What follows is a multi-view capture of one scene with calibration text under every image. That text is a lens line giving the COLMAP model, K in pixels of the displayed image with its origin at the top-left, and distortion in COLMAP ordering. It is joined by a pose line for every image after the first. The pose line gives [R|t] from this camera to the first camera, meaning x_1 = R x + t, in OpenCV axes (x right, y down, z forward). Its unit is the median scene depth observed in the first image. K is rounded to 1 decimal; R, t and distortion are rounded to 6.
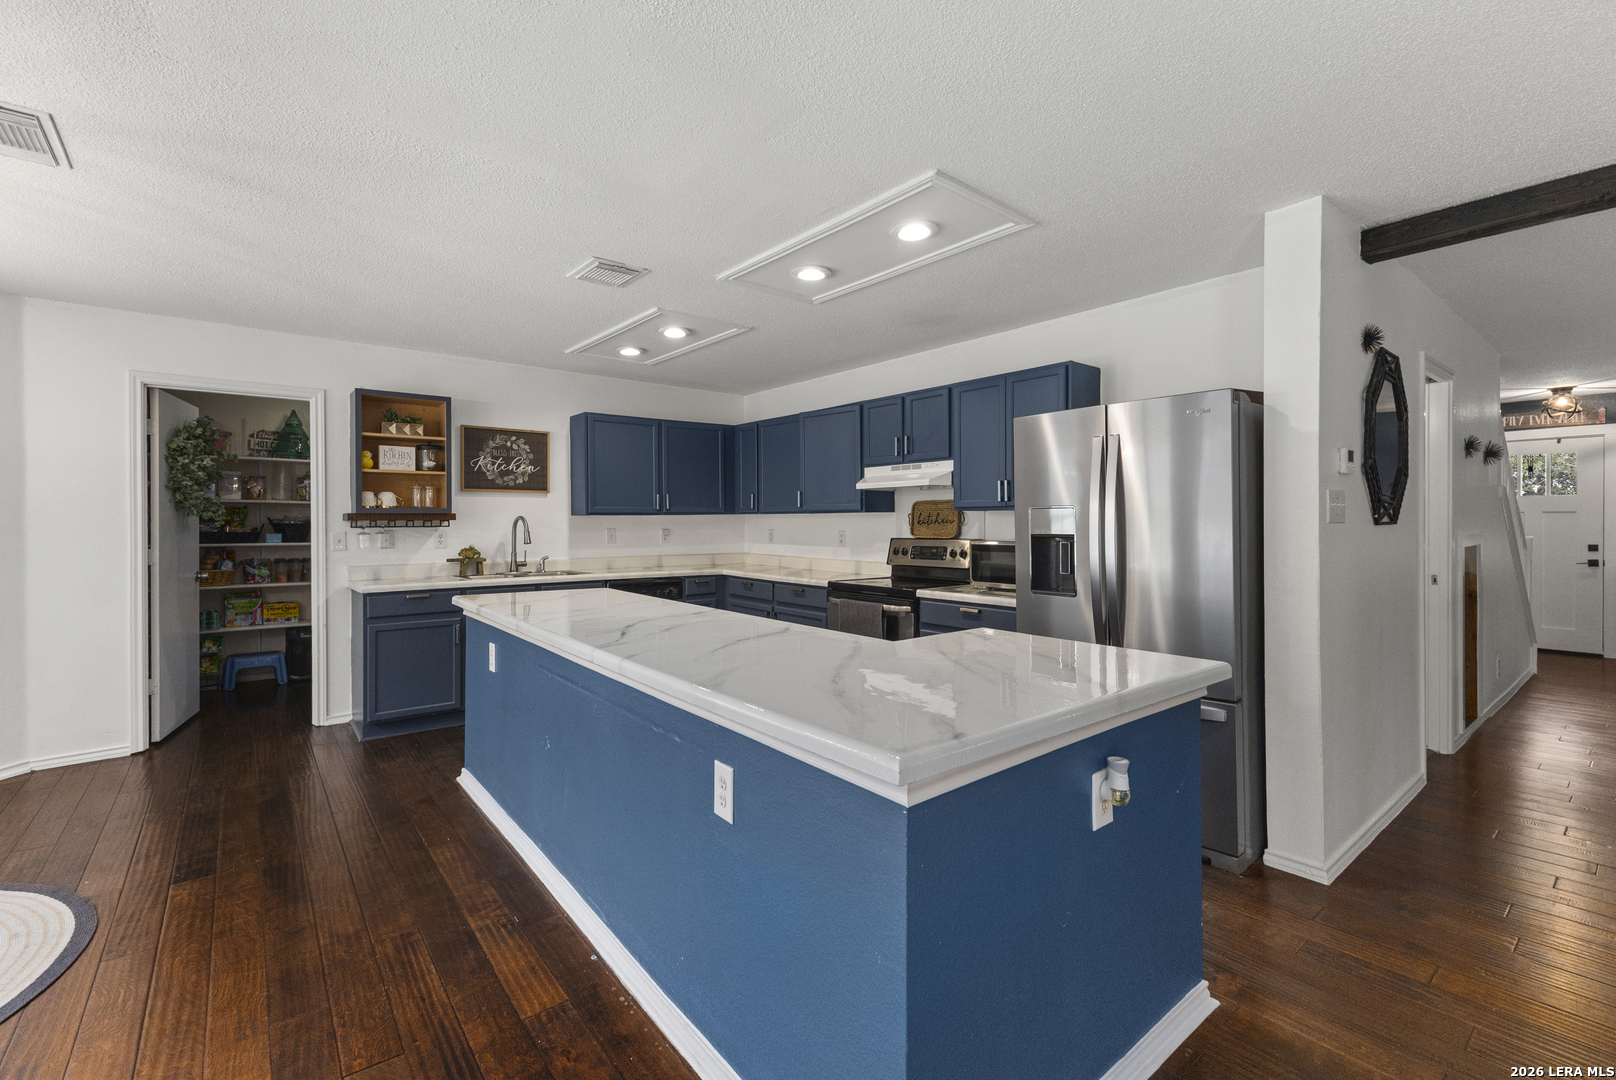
lens RADIAL K [[703.9, 0, 801.1], [0, 703.9, 522.2], [0, 0, 1]] dist [0.014157, -0.003550]
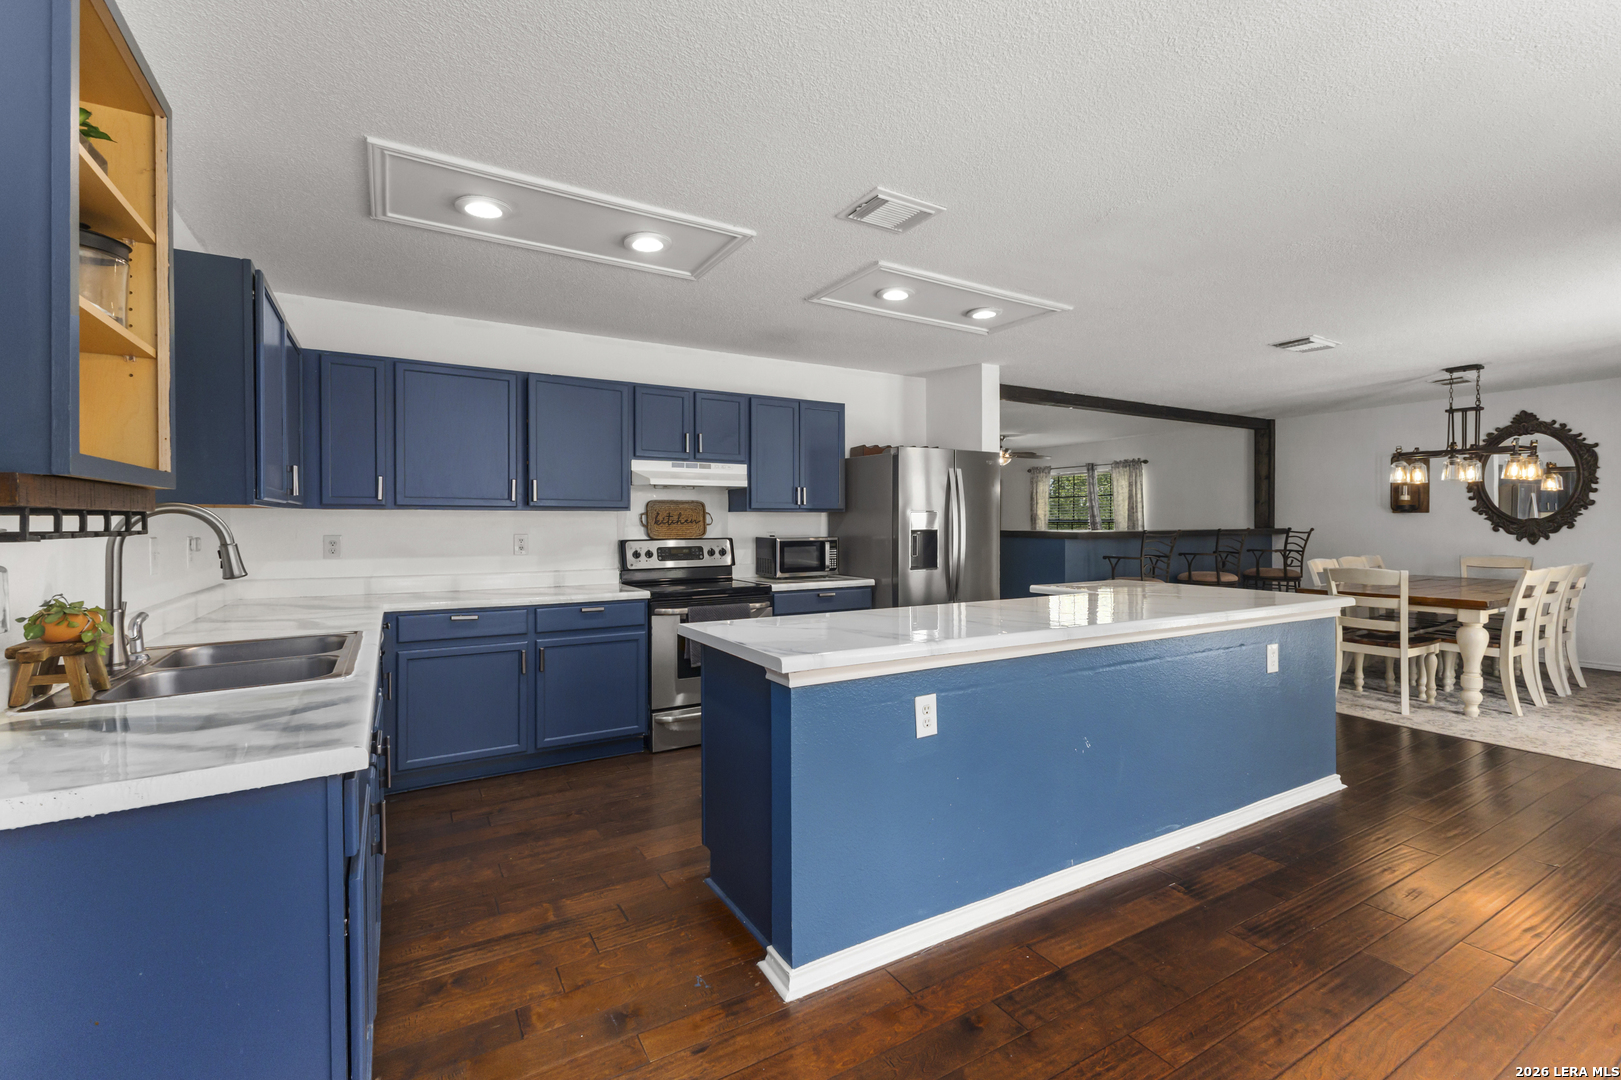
lens RADIAL K [[706.1, 0, 807.3], [0, 706.1, 527.5], [0, 0, 1]] dist [0.014157, -0.003550]
pose [[0.137947, -0.003293, 0.990434, -0.745753], [0.002442, 0.999993, 0.002984, 0.004312], [-0.990437, 0.002007, 0.137954, 0.672748]]
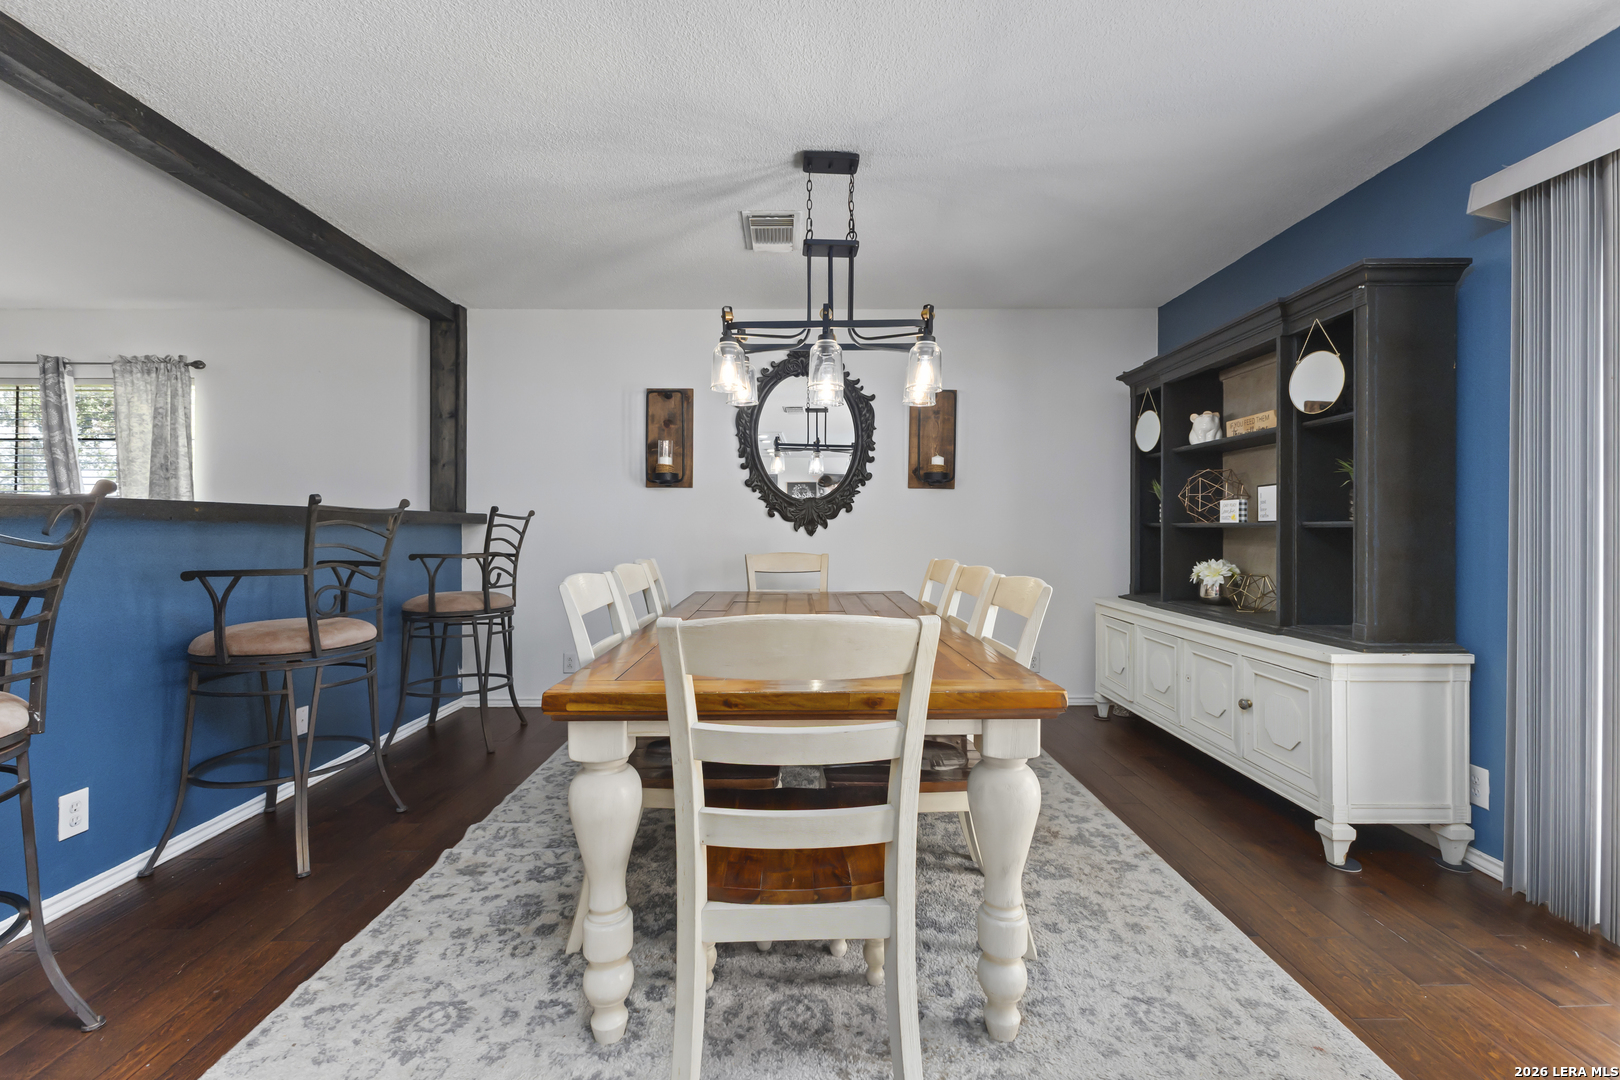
lens RADIAL K [[705.6, 0, 803.9], [0, 705.6, 524.4], [0, 0, 1]] dist [0.014157, -0.003550]
pose [[-0.776977, 0.007804, 0.629481, 0.206868], [0.002565, 0.999954, -0.009232, 0.037640], [-0.629524, -0.005559, -0.776961, 0.220569]]
